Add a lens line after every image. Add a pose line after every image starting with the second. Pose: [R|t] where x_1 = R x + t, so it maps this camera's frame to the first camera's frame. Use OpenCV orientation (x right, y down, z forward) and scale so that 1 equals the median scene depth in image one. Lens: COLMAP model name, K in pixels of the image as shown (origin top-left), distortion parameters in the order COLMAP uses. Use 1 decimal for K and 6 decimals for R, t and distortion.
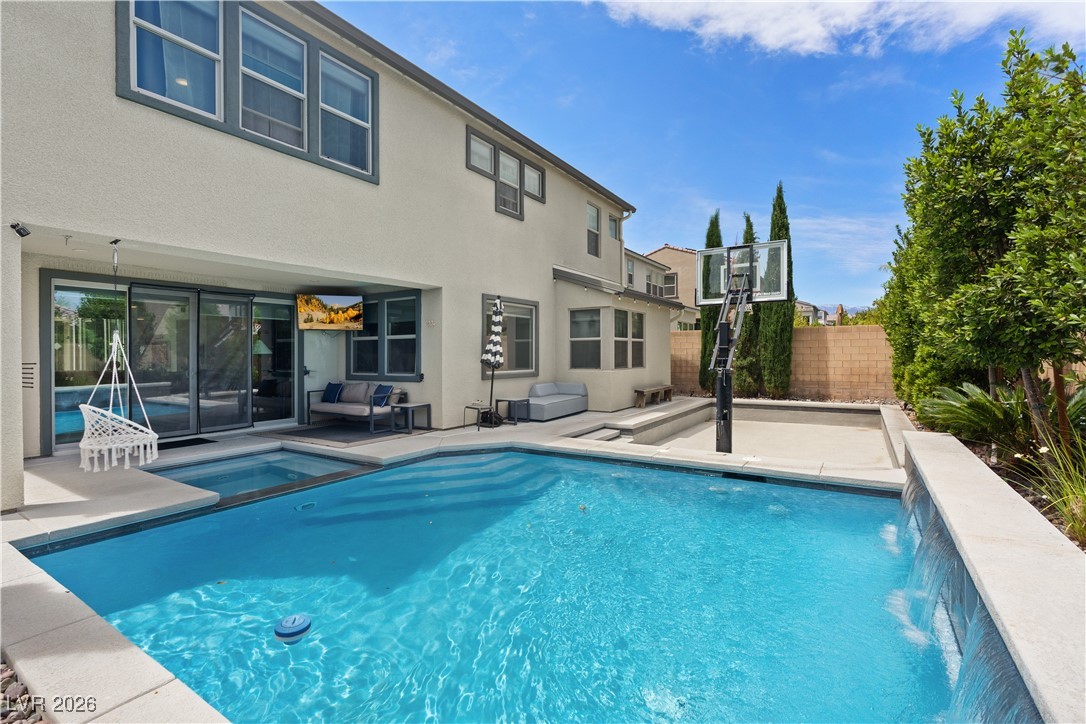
lens RADIAL K [[493.4, 0, 539.5], [0, 493.4, 355.8], [0, 0, 1]] dist [-0.000678, -0.000746]
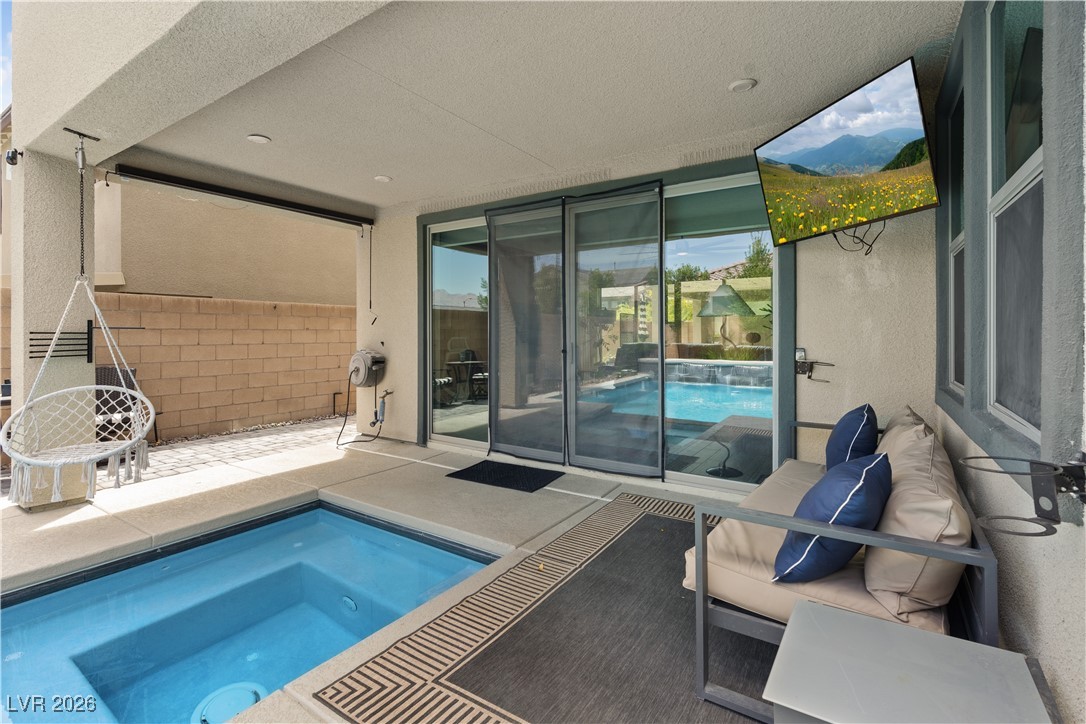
lens RADIAL K [[494.1, 0, 542.7], [0, 494.1, 328.5], [0, 0, 1]] dist [-0.000089, -0.000134]
pose [[-0.008164, 0.004592, -0.999956, -0.134439], [0.000603, 0.999989, 0.004587, 0.005034], [0.999966, -0.000565, -0.008167, 0.891863]]
